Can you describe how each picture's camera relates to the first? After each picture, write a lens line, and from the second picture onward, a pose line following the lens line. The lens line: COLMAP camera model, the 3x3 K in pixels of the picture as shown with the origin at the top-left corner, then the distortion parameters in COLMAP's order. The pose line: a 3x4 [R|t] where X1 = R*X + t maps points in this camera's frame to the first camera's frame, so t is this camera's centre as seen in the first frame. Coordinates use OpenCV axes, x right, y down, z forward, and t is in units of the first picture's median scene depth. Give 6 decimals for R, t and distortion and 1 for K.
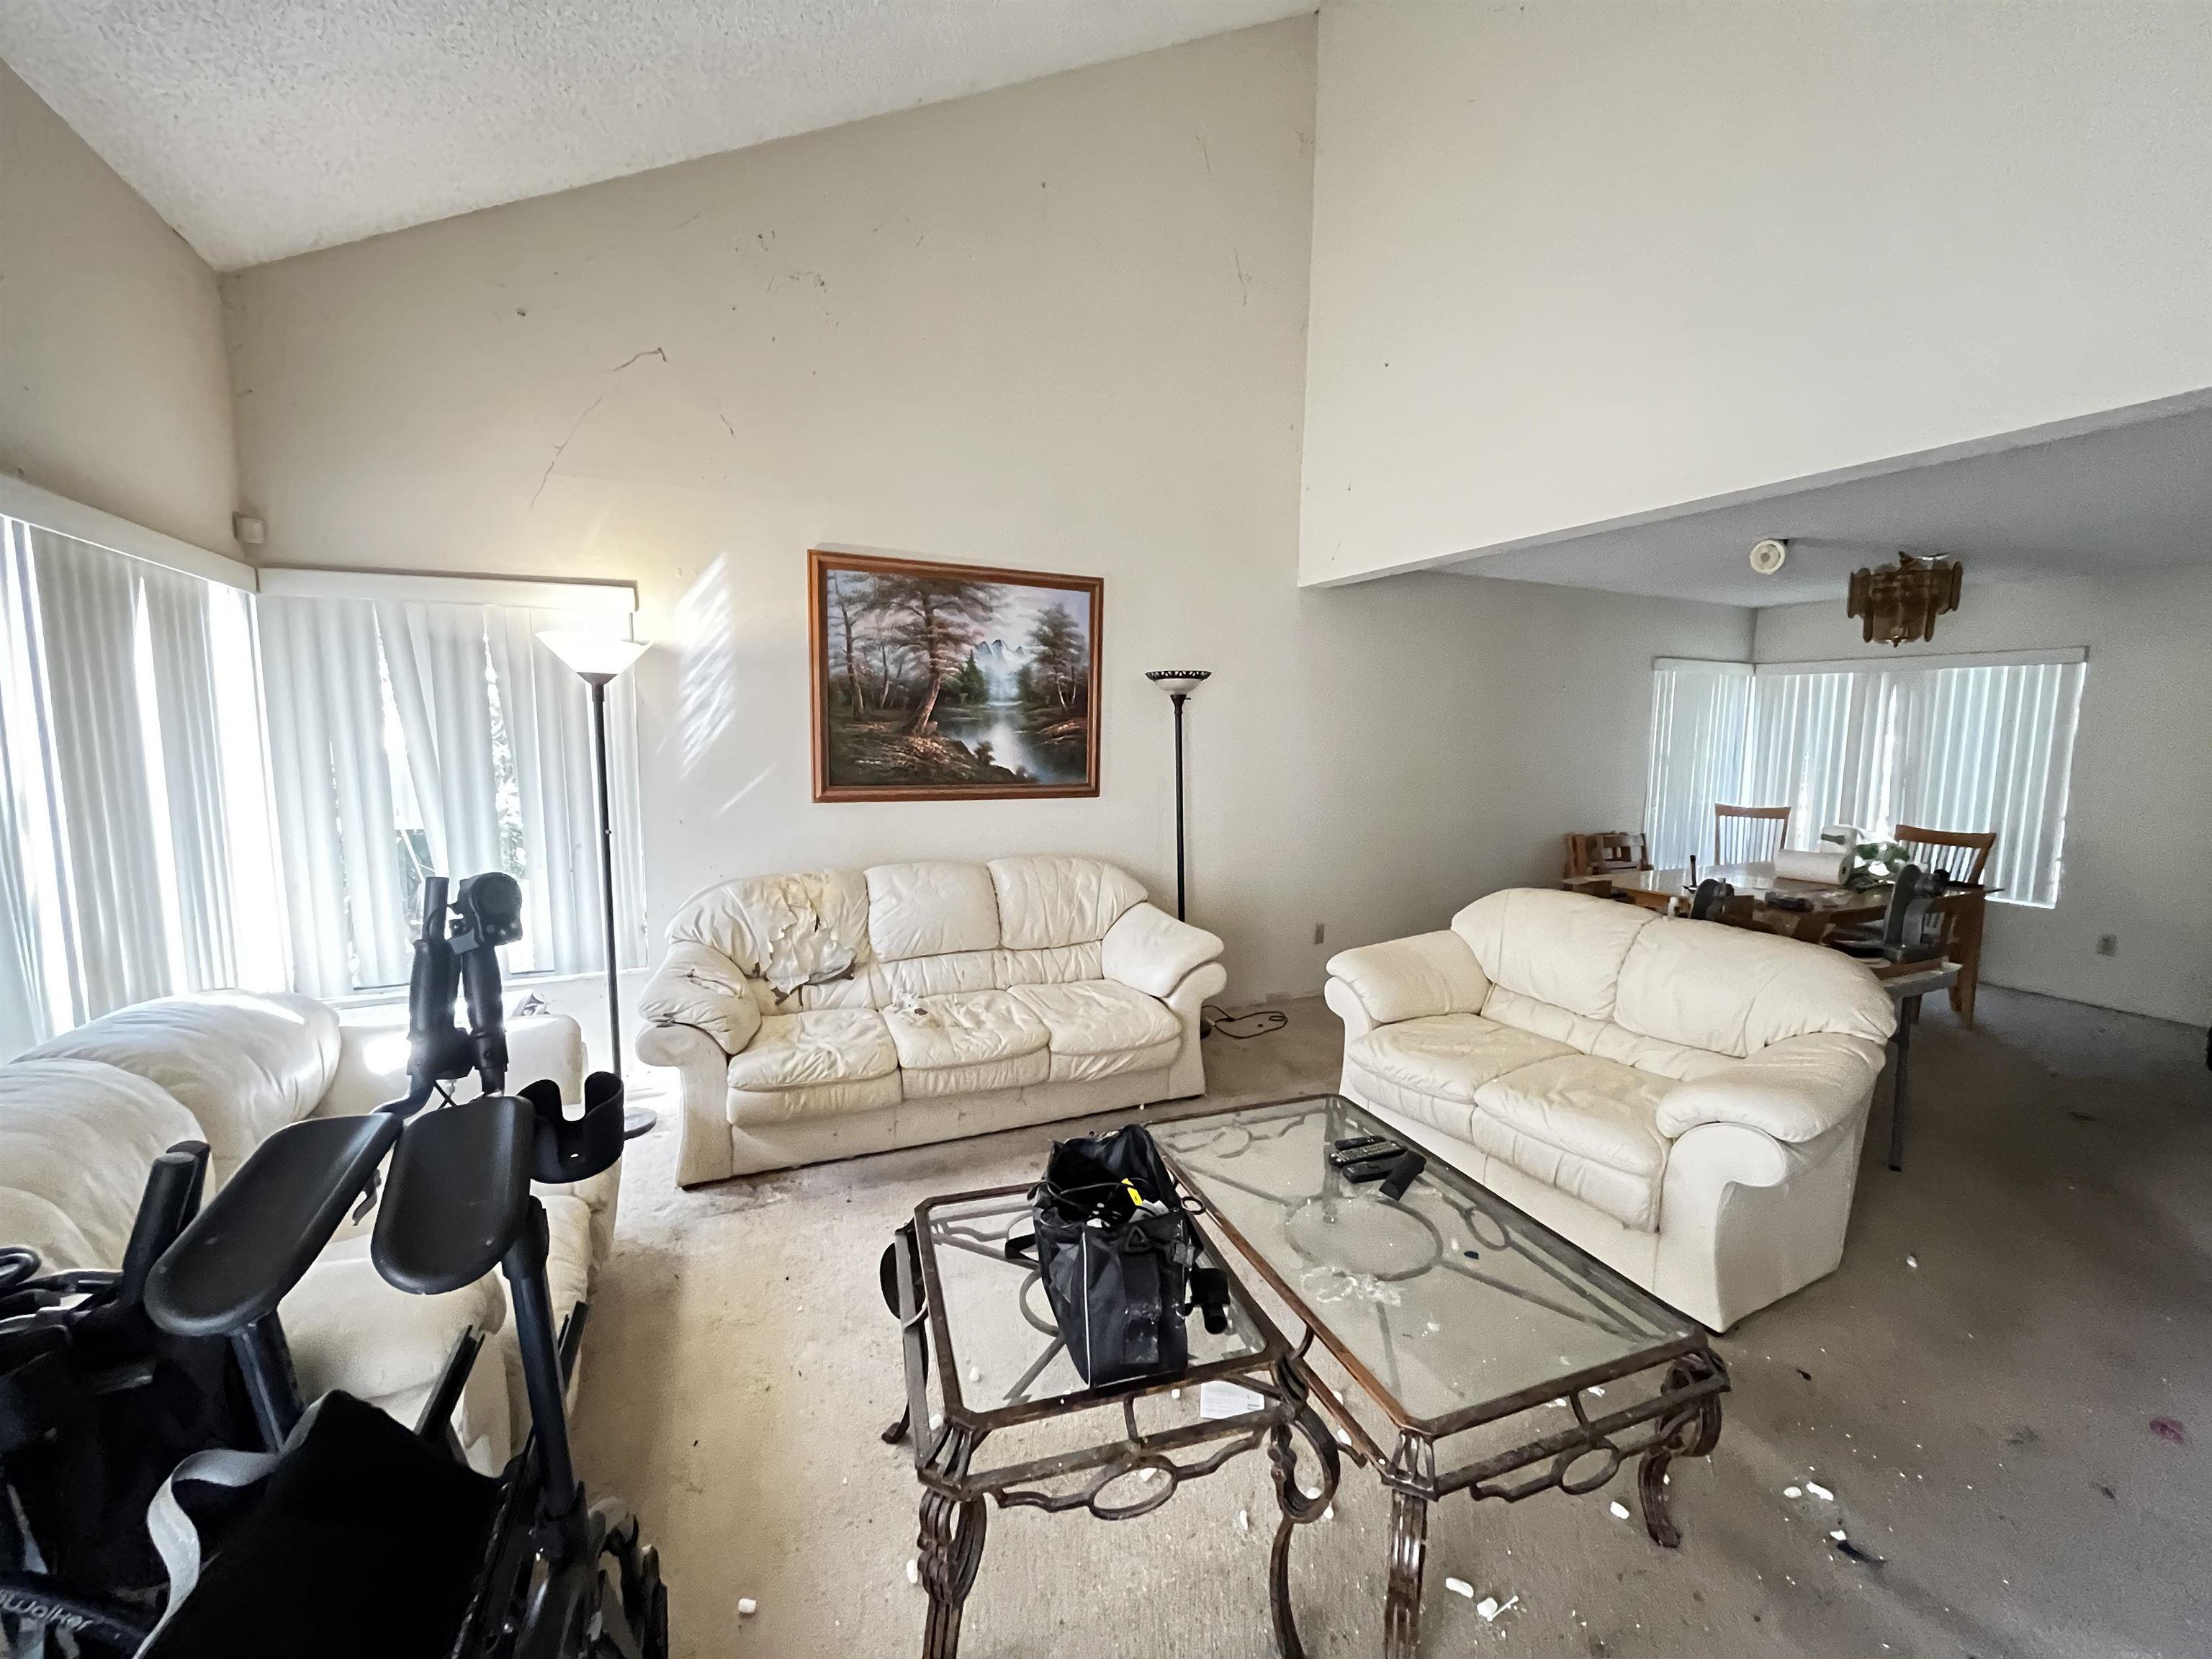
lens RADIAL K [[895.7, 0, 1105.3], [0, 895.7, 828.5], [0, 0, 1]] dist [-0.002649, -0.000054]
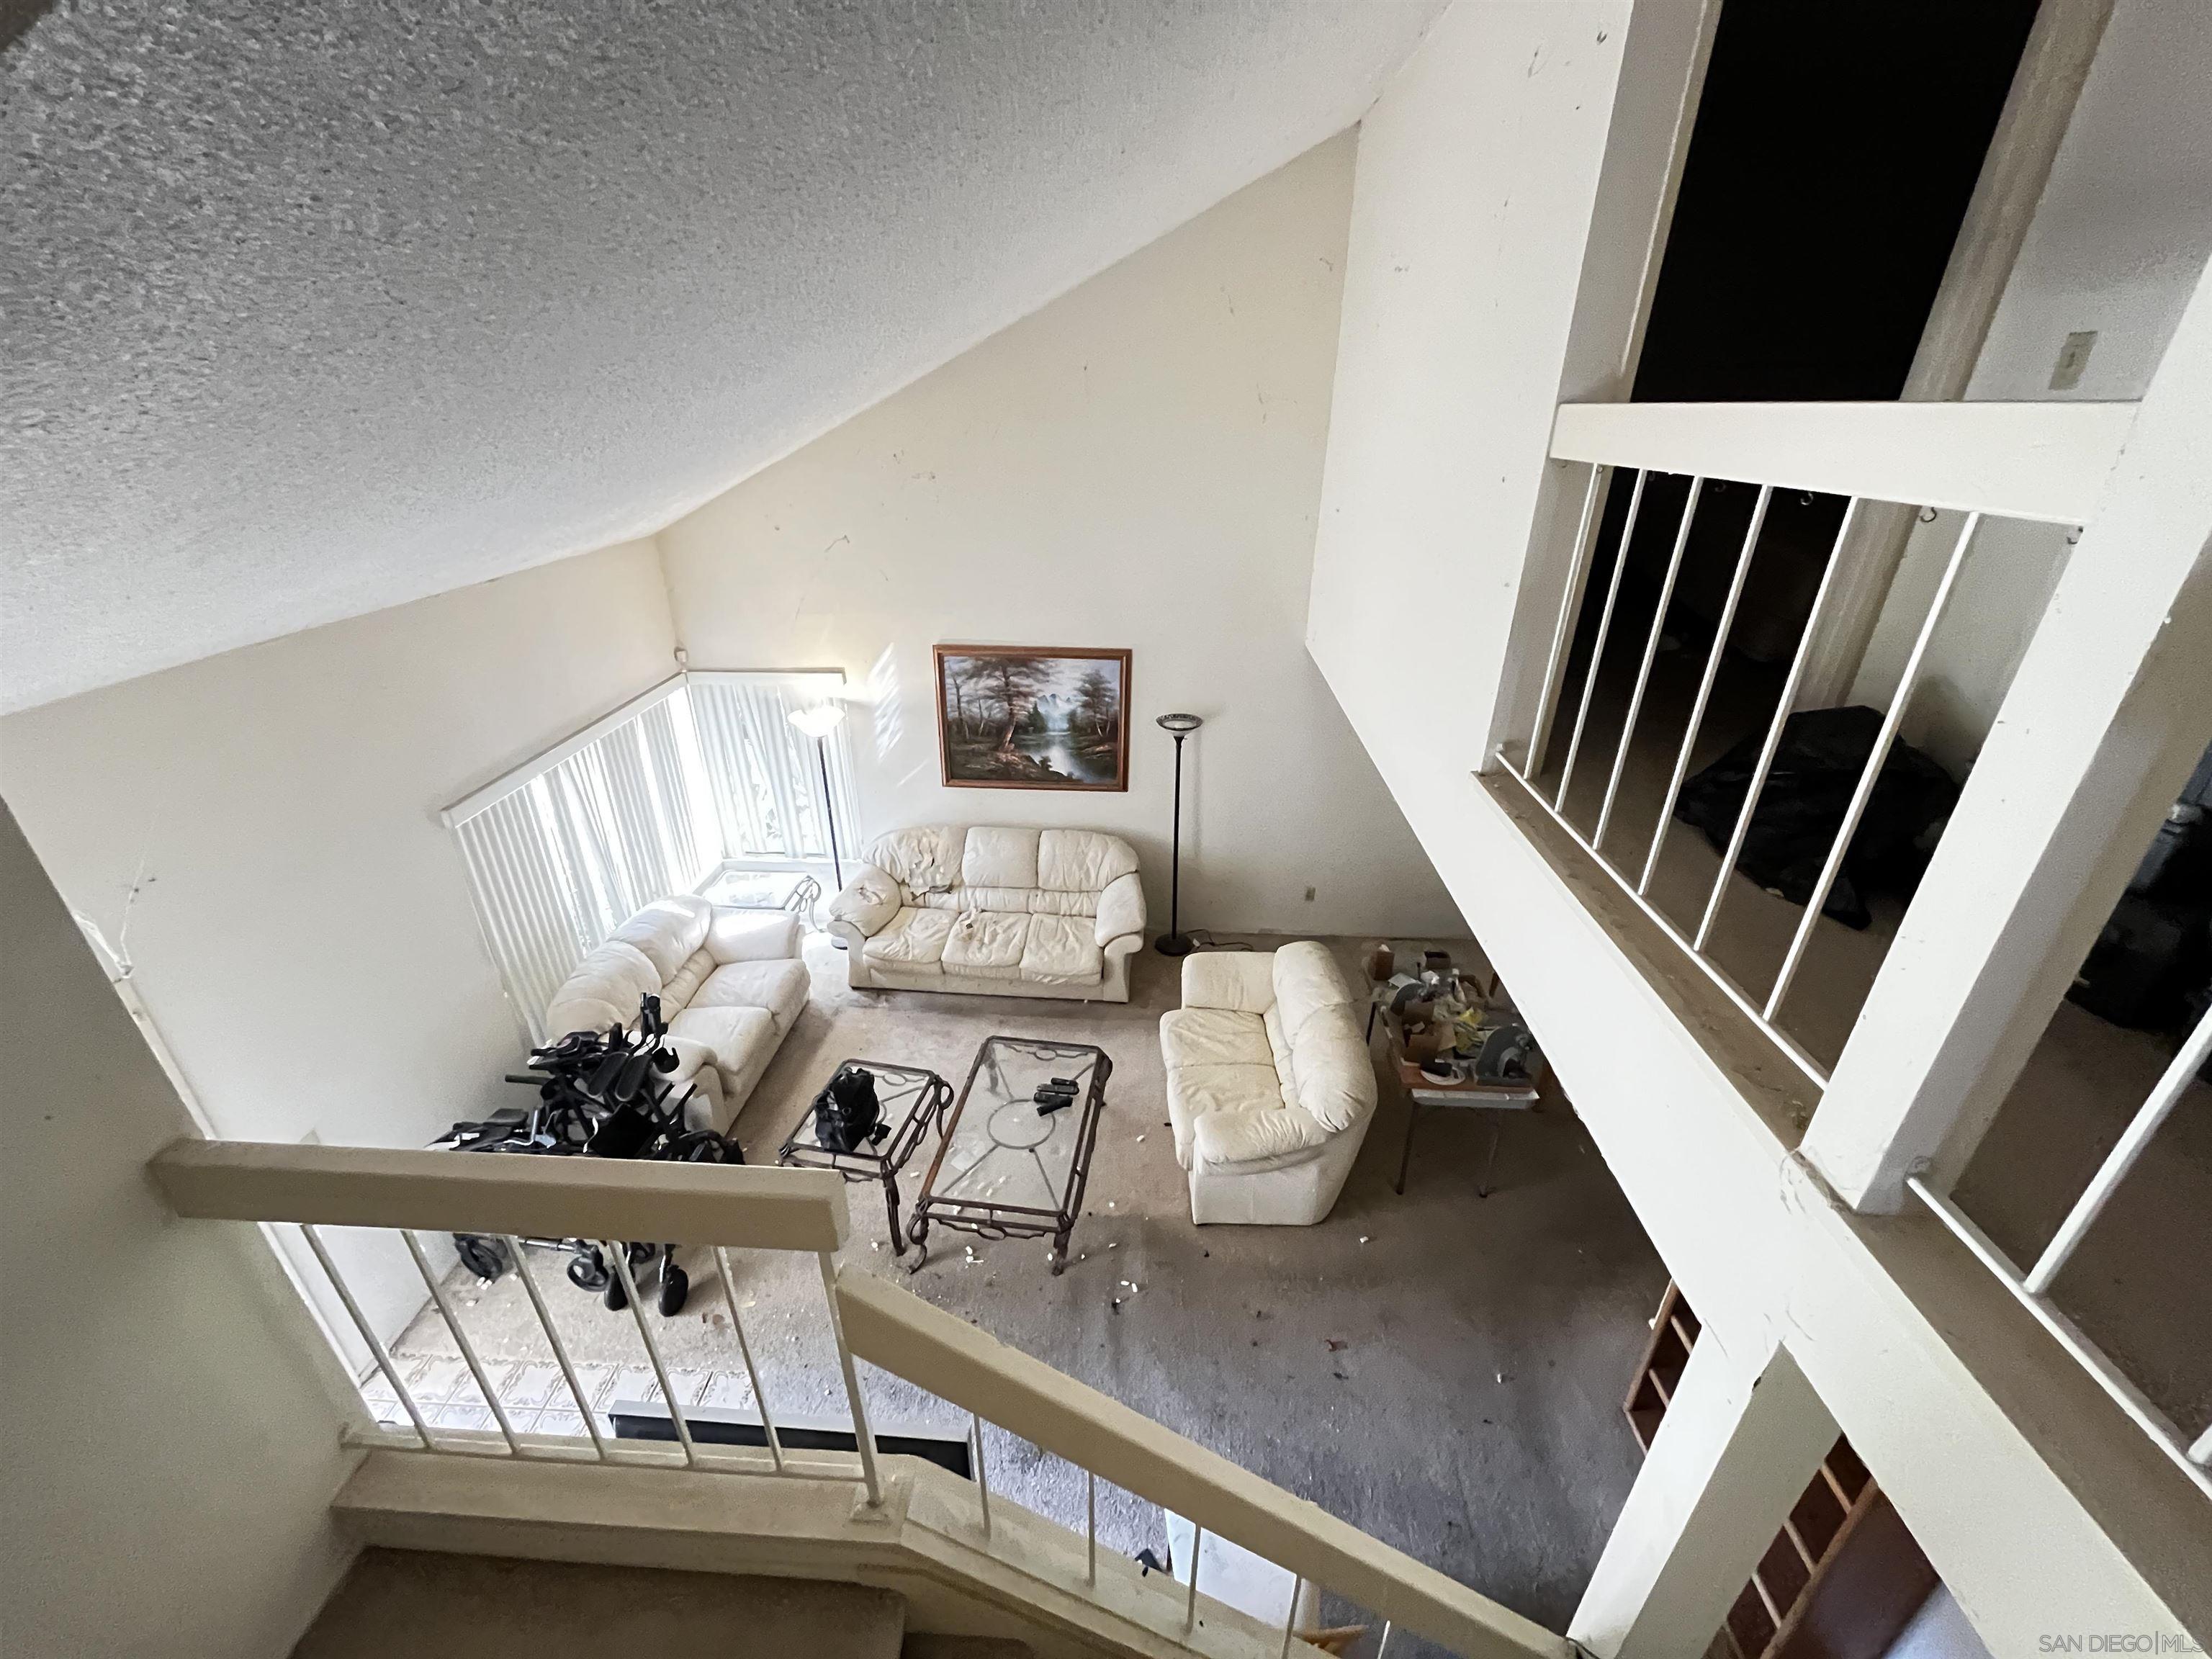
lens RADIAL K [[895.7, 0, 1106.9], [0, 895.7, 828.5], [0, 0, 1]] dist [-0.002649, -0.000054]
pose [[0.878974, 0.204843, -0.430632, 0.678713], [-0.049008, 0.937061, 0.345709, -0.540813], [0.474345, -0.282765, 0.833691, -0.295184]]
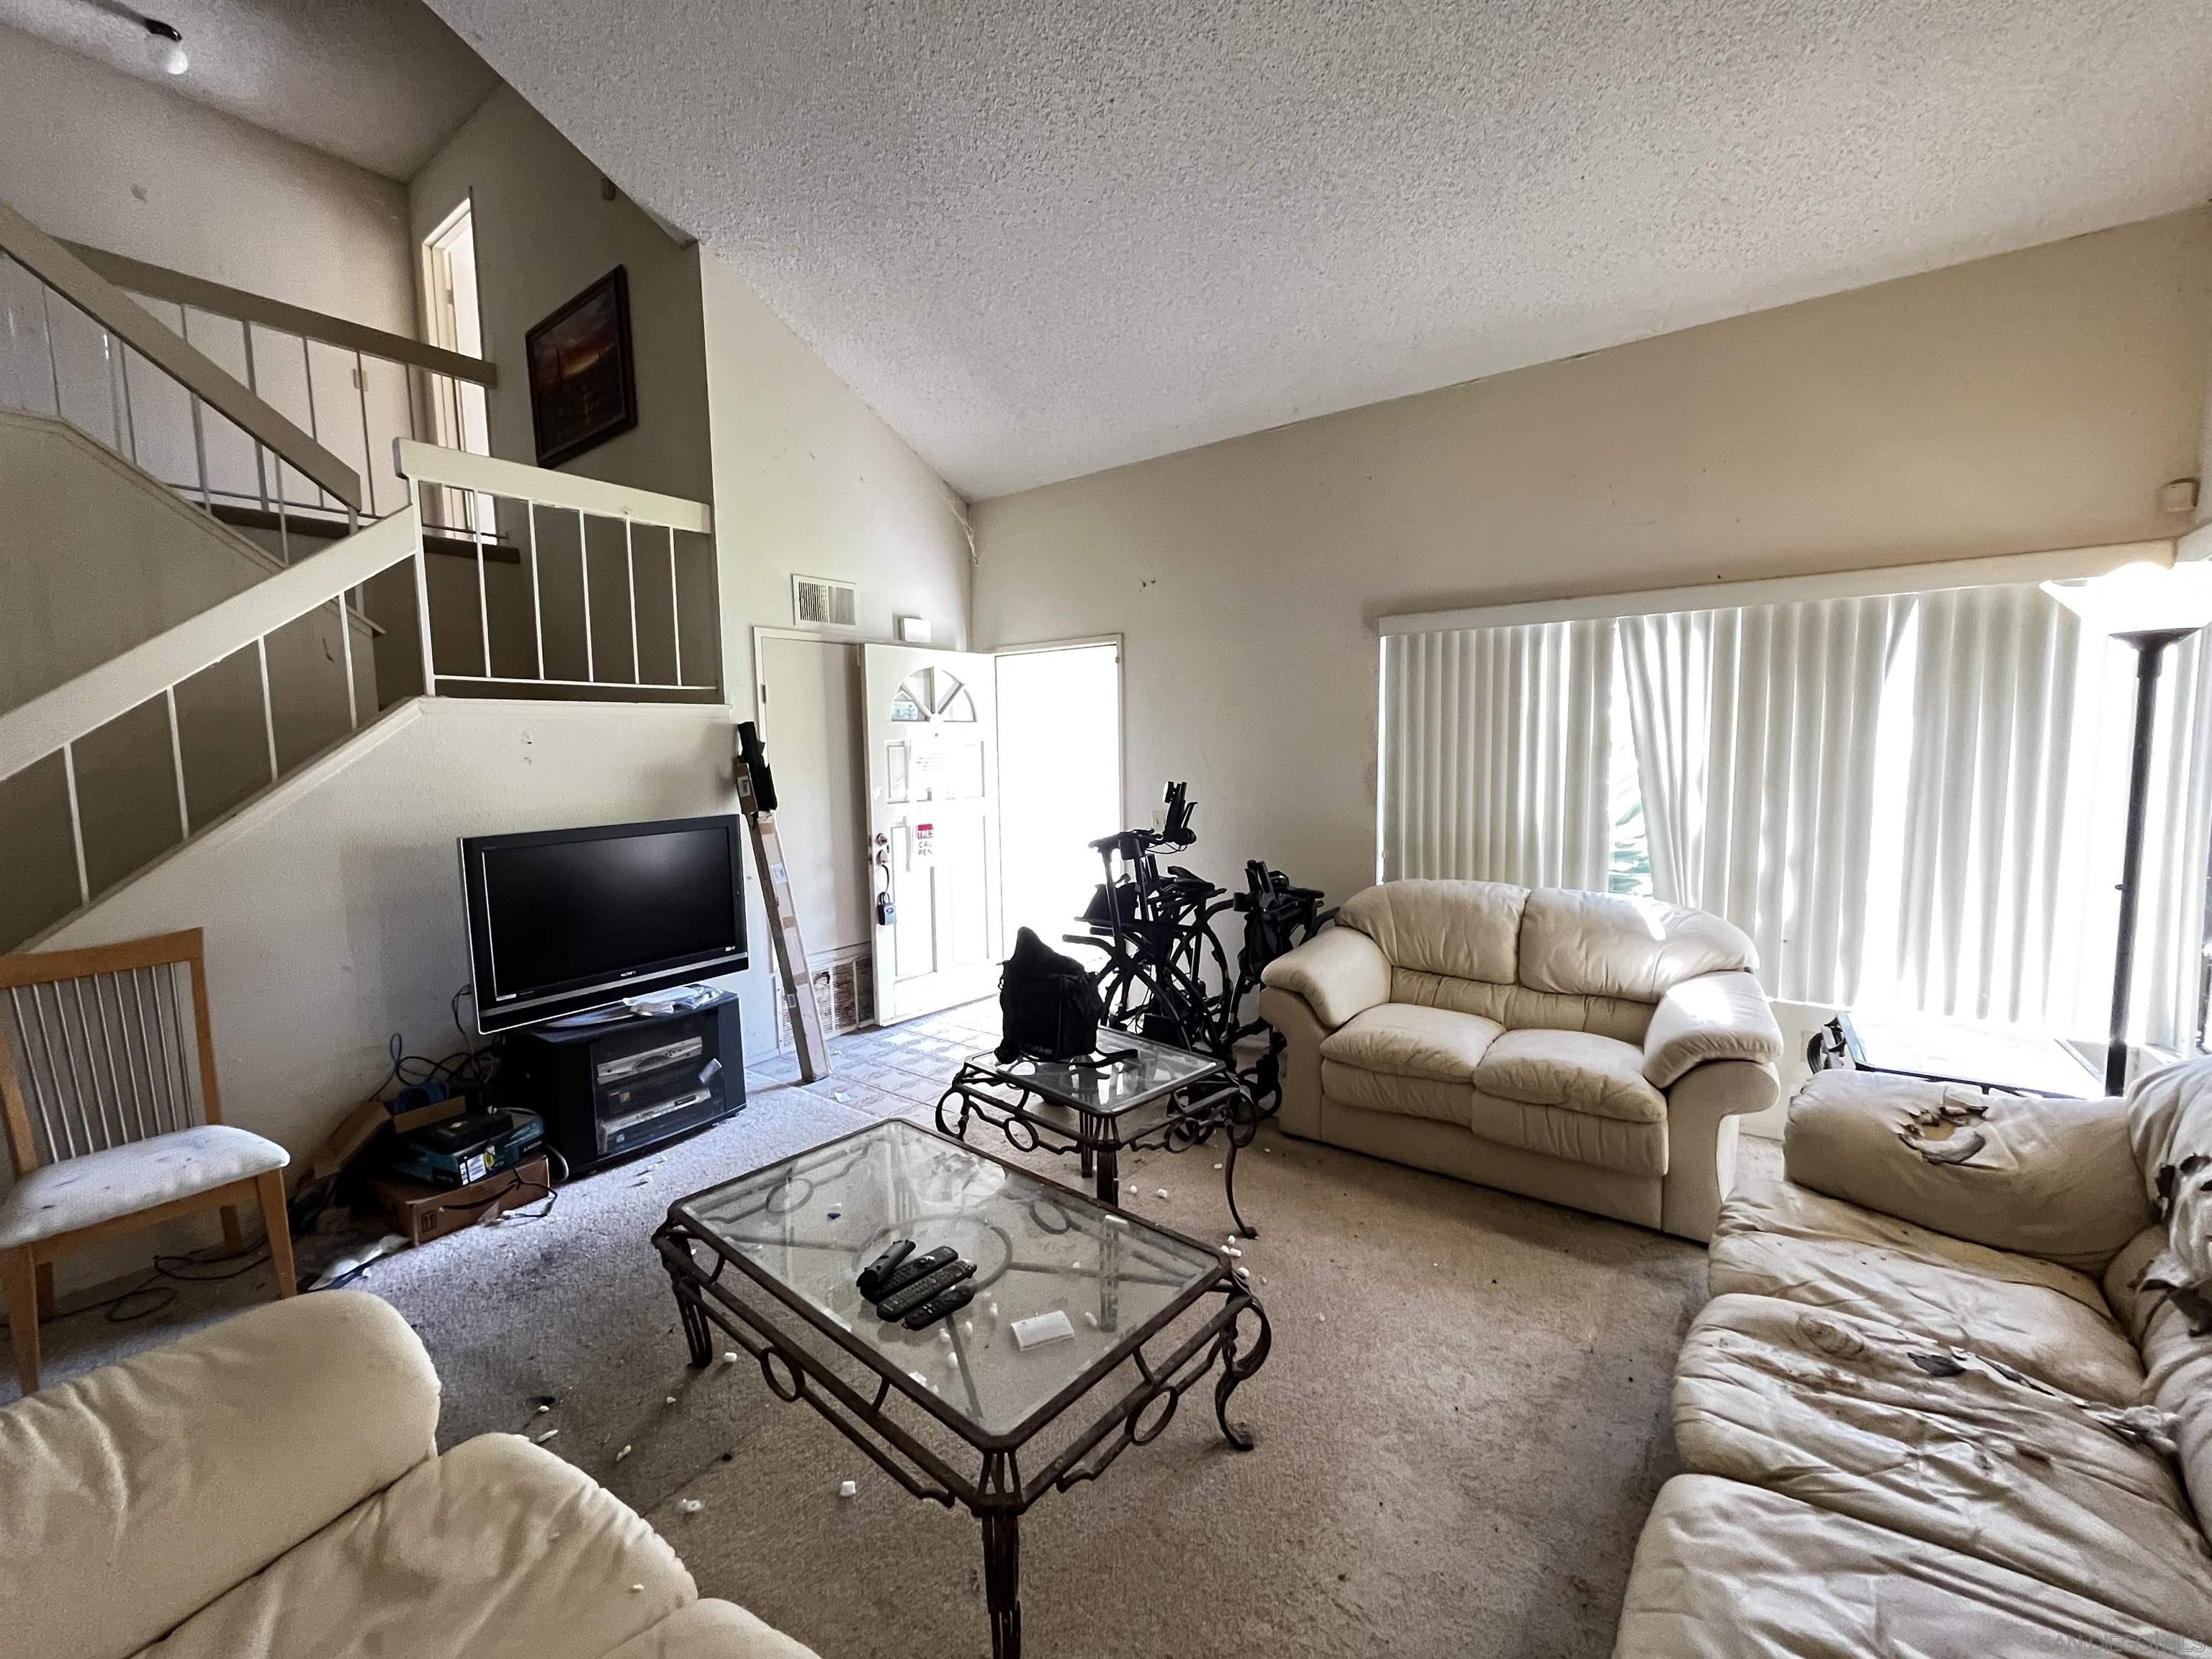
lens RADIAL K [[895.7, 0, 1100.4], [0, 895.7, 834.6], [0, 0, 1]] dist [-0.002649, -0.000054]
pose [[-0.876082, 0.057427, -0.478730, 0.295923], [-0.039875, 0.980852, 0.190631, -0.098042], [0.480511, 0.186098, -0.857016, 0.962696]]
